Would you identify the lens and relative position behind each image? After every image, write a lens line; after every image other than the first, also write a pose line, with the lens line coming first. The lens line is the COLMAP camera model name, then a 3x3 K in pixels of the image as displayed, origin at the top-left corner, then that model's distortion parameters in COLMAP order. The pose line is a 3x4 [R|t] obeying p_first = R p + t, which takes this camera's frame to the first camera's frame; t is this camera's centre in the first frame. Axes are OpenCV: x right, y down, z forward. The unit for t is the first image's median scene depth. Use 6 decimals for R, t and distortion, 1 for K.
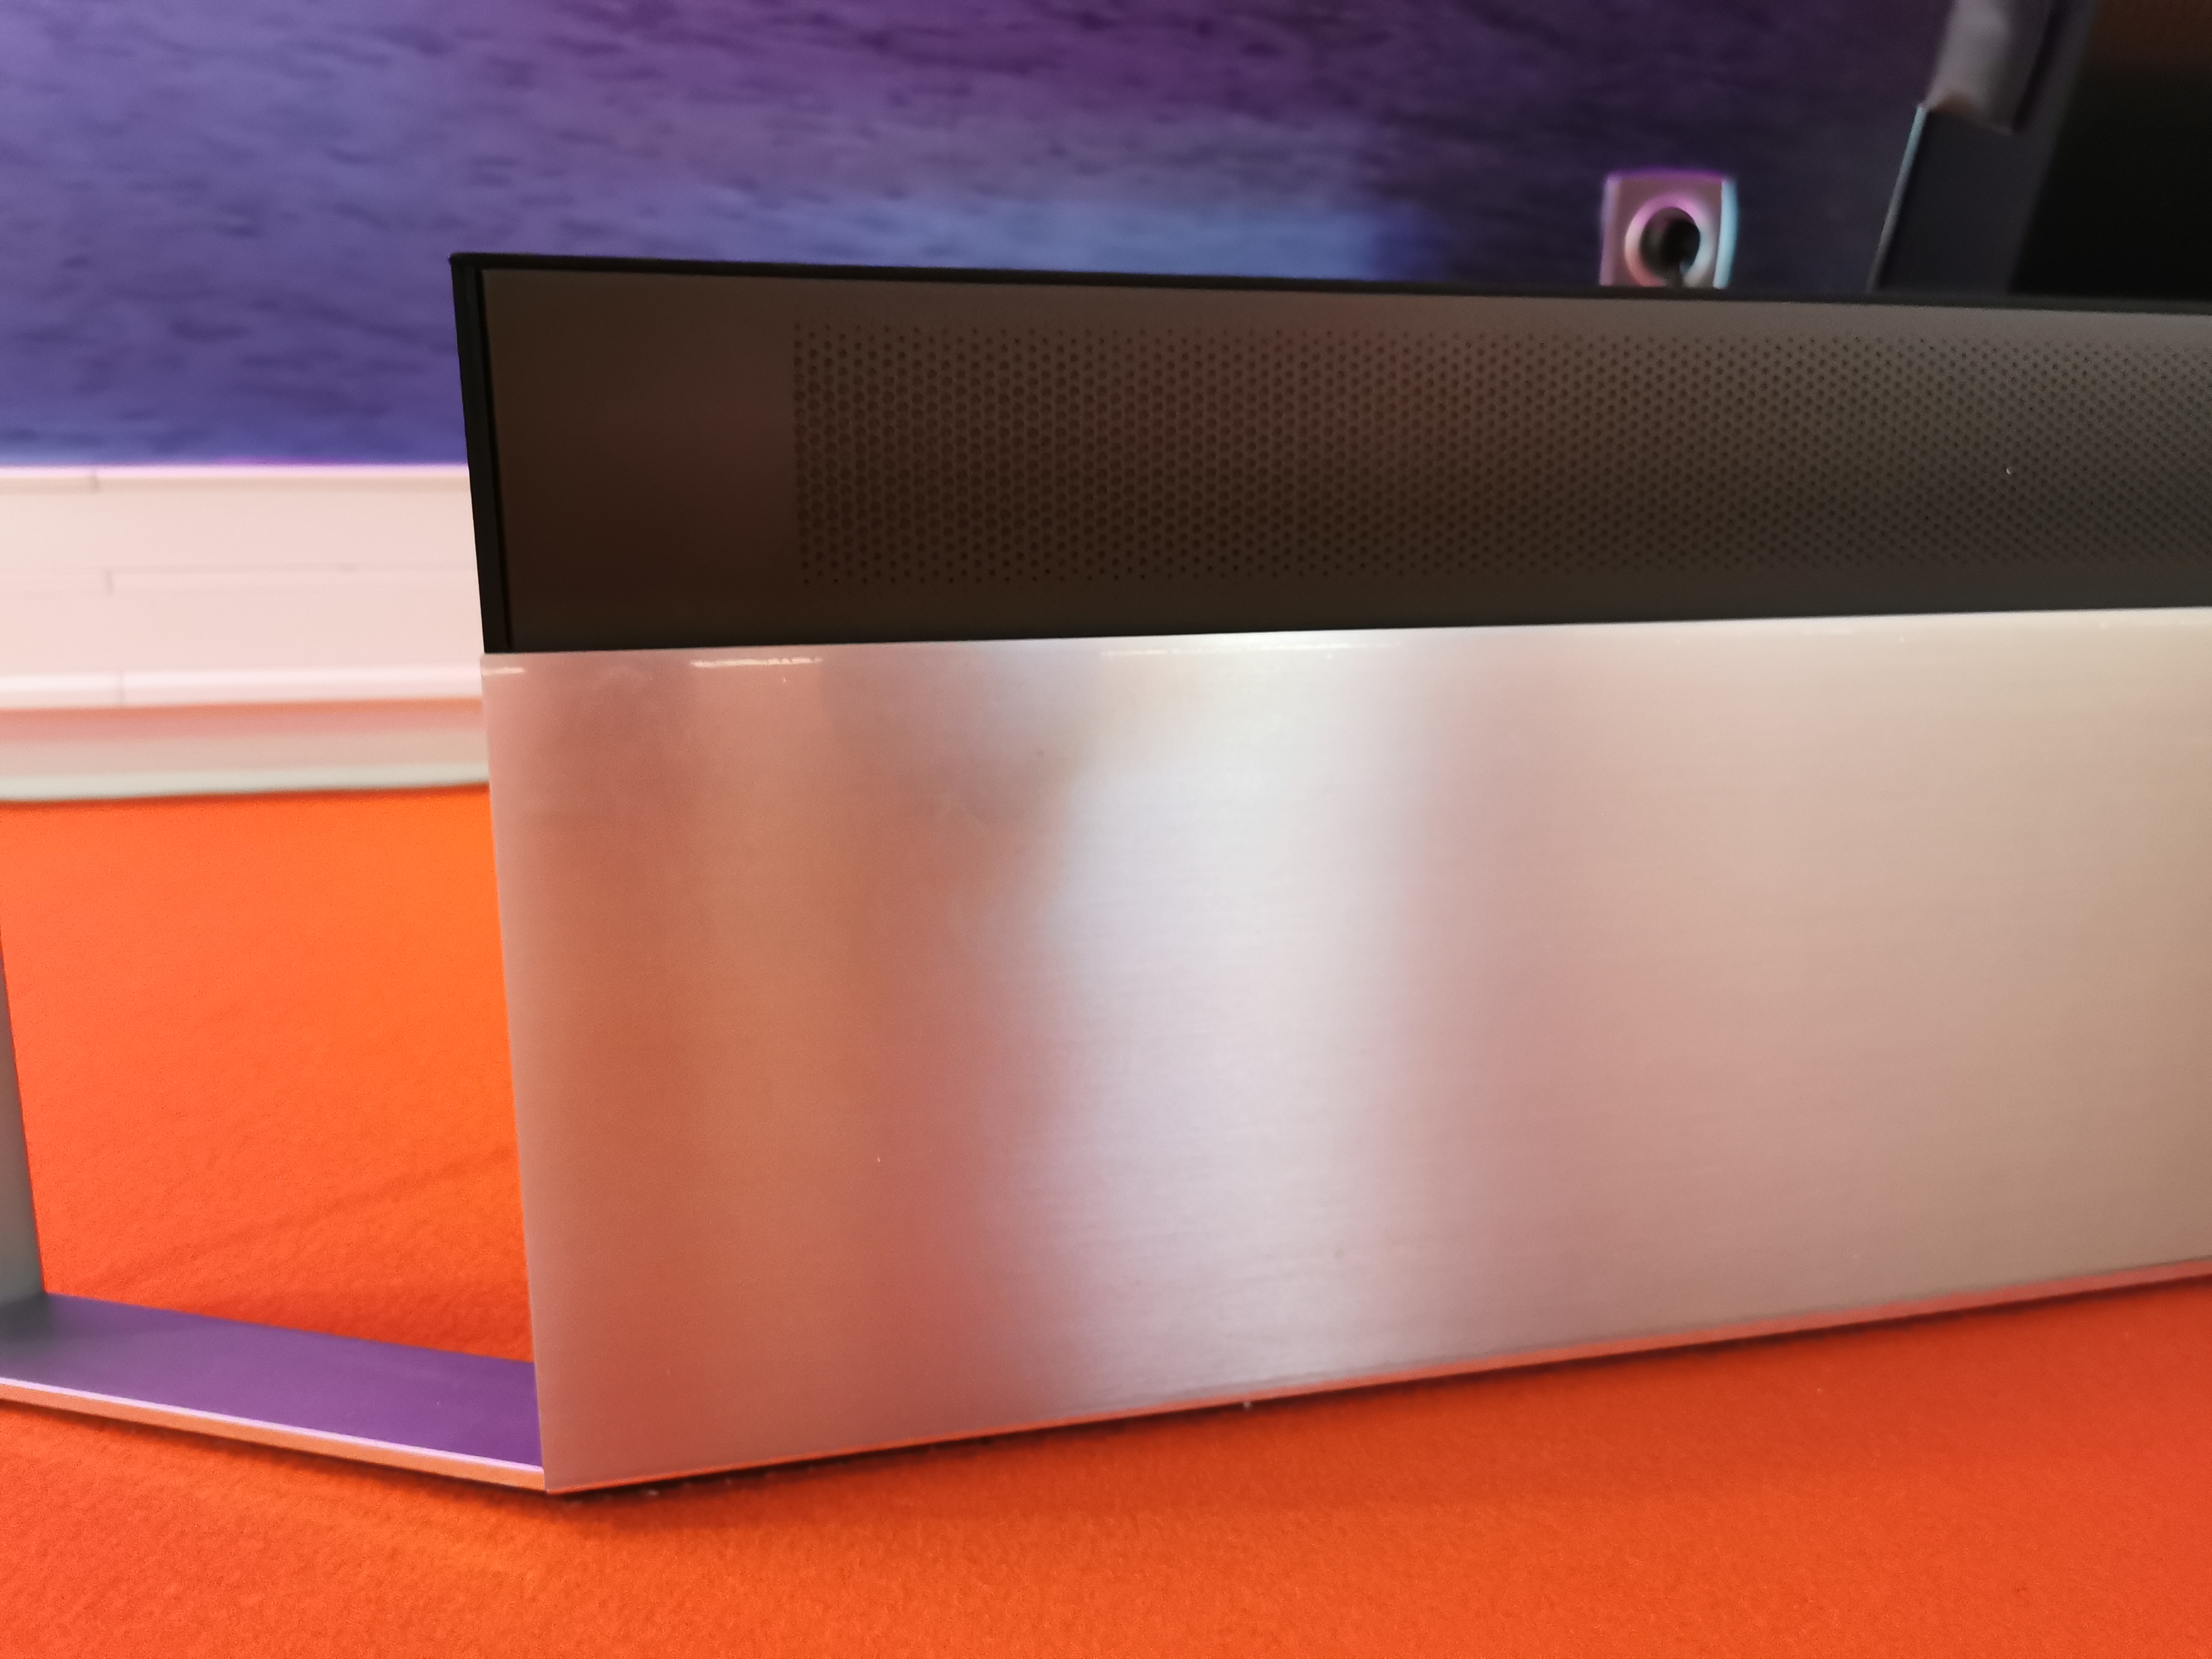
lens RADIAL K [[1696.3, 0, 1106.0], [0, 1696.3, 829.5], [0, 0, 1]] dist [-0.006225, -0.030860]
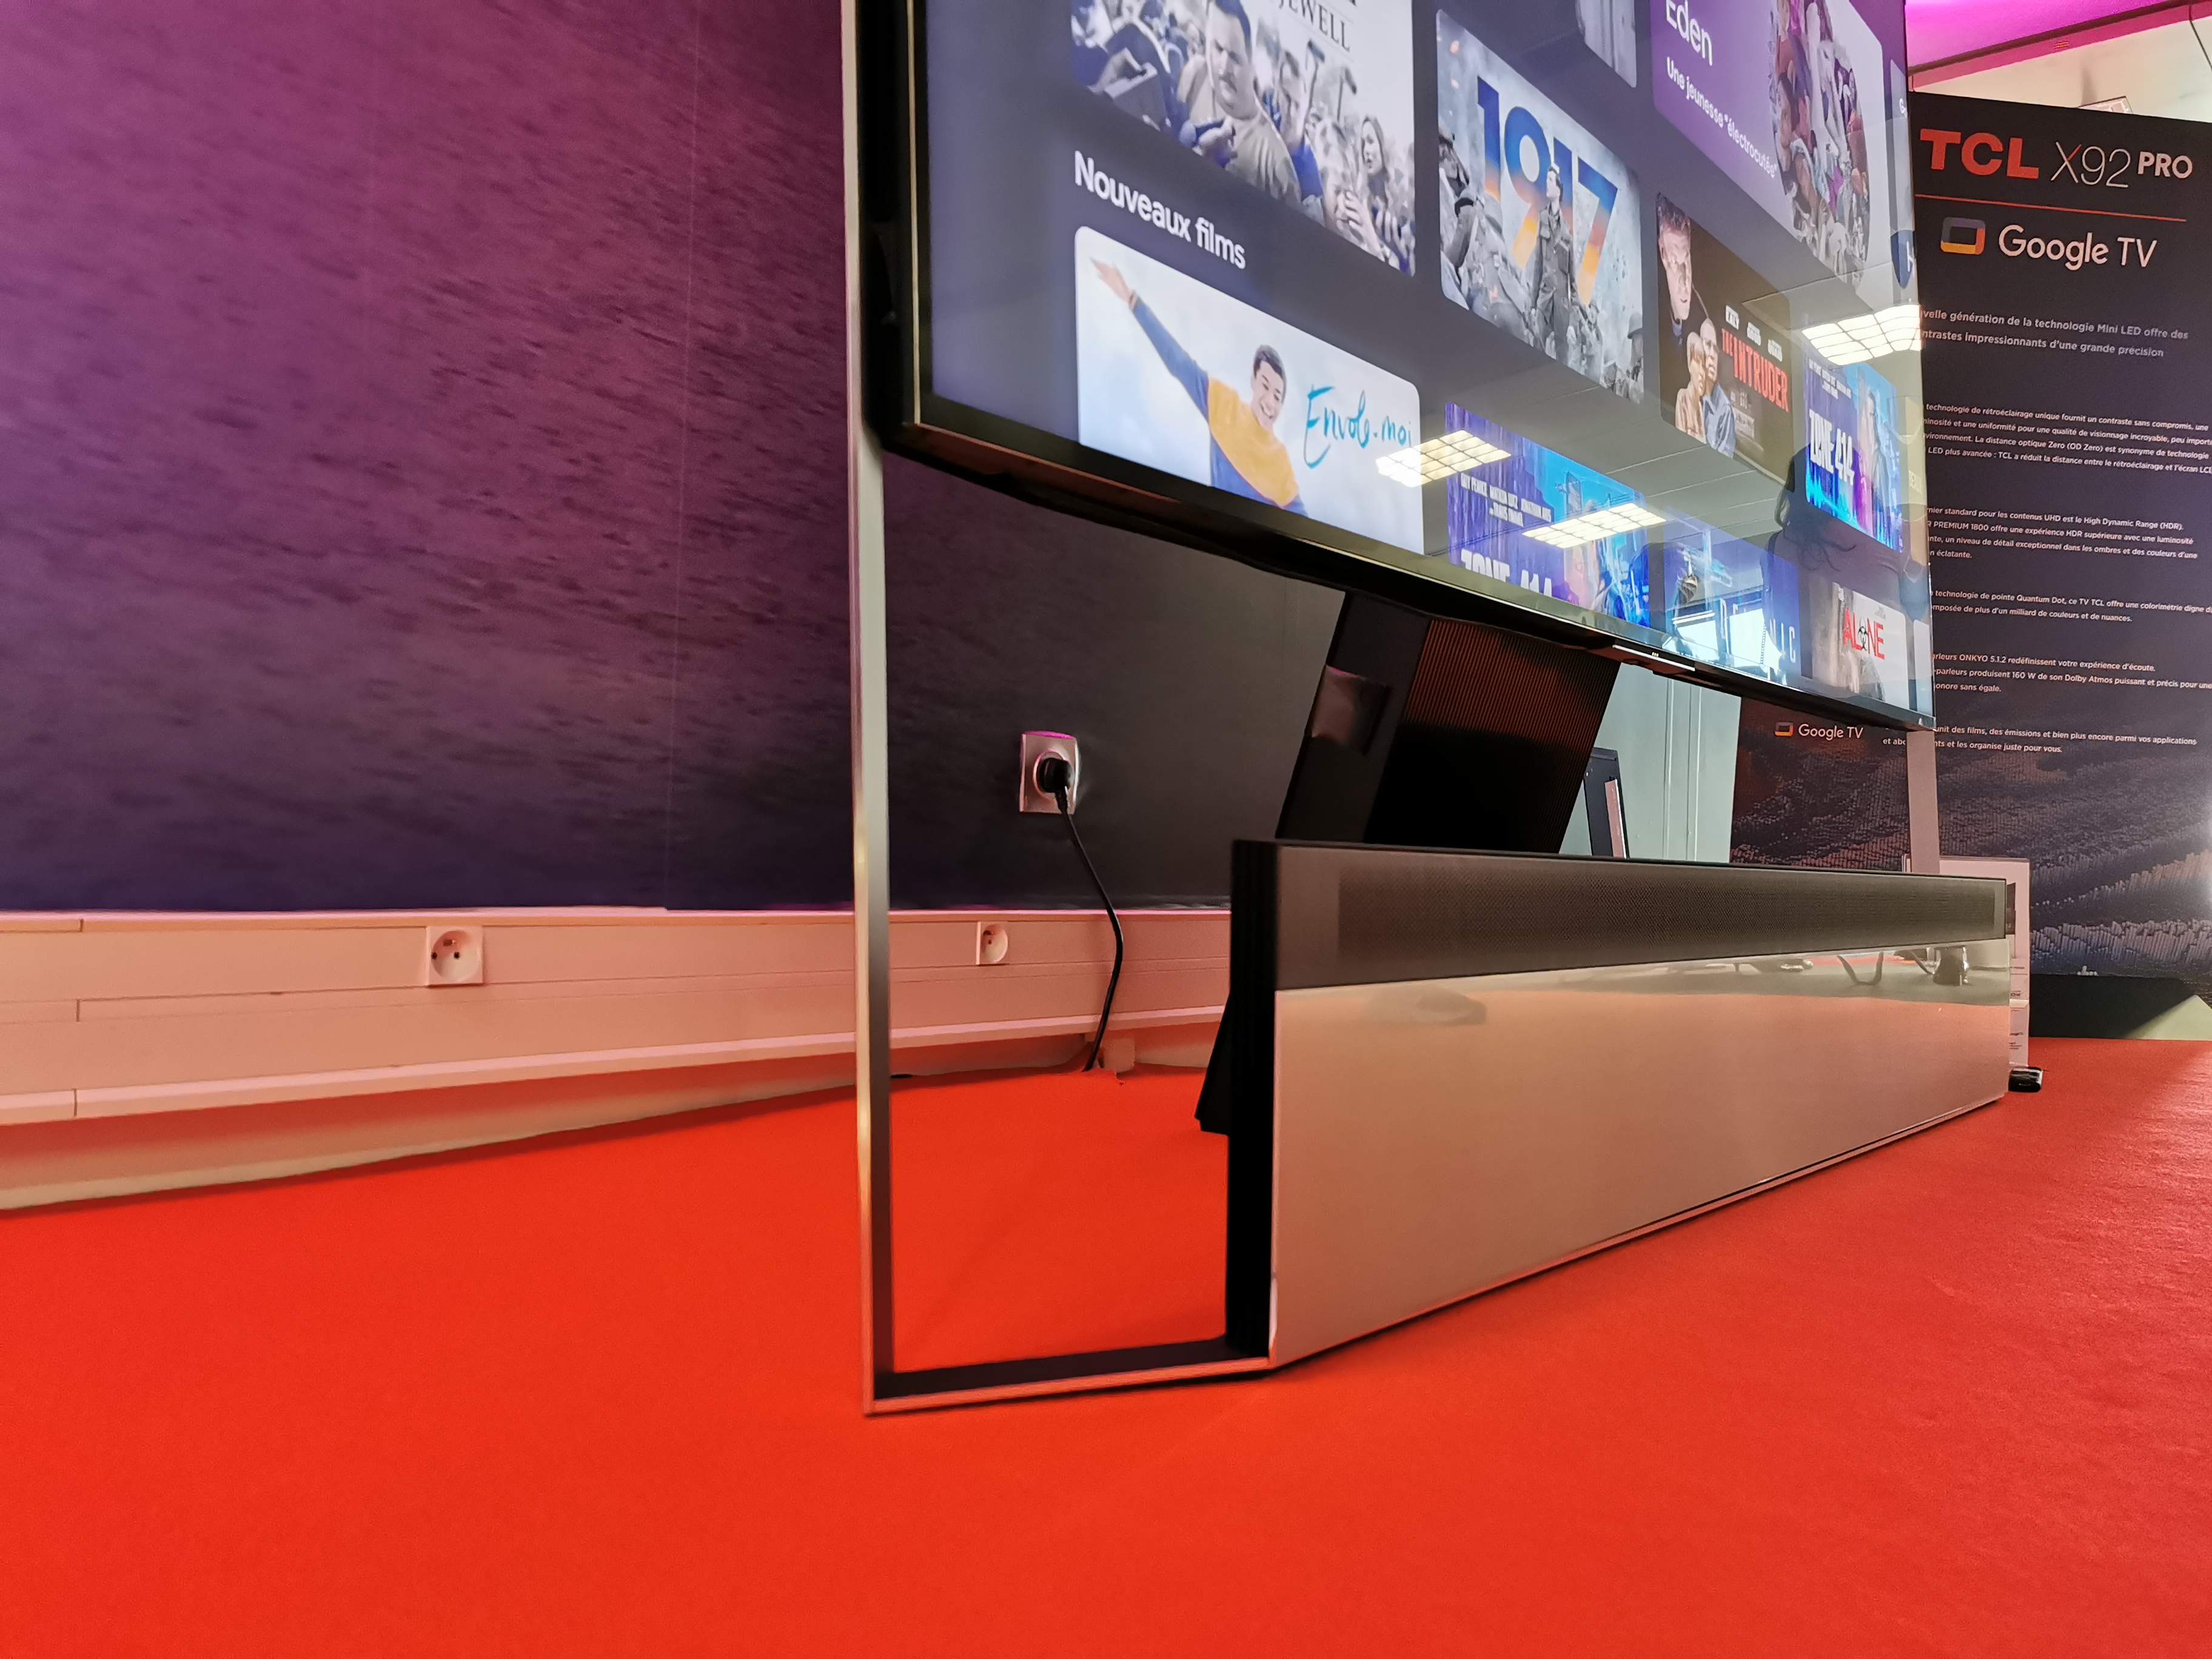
lens RADIAL K [[1620.5, 0, 1106.0], [0, 1620.5, 829.5], [0, 0, 1]] dist [0.083684, -0.085174]
pose [[0.815301, 0.026596, 0.578427, -0.634755], [0.119615, 0.969662, -0.213185, 0.054158], [-0.566548, 0.242999, 0.787385, -0.293744]]
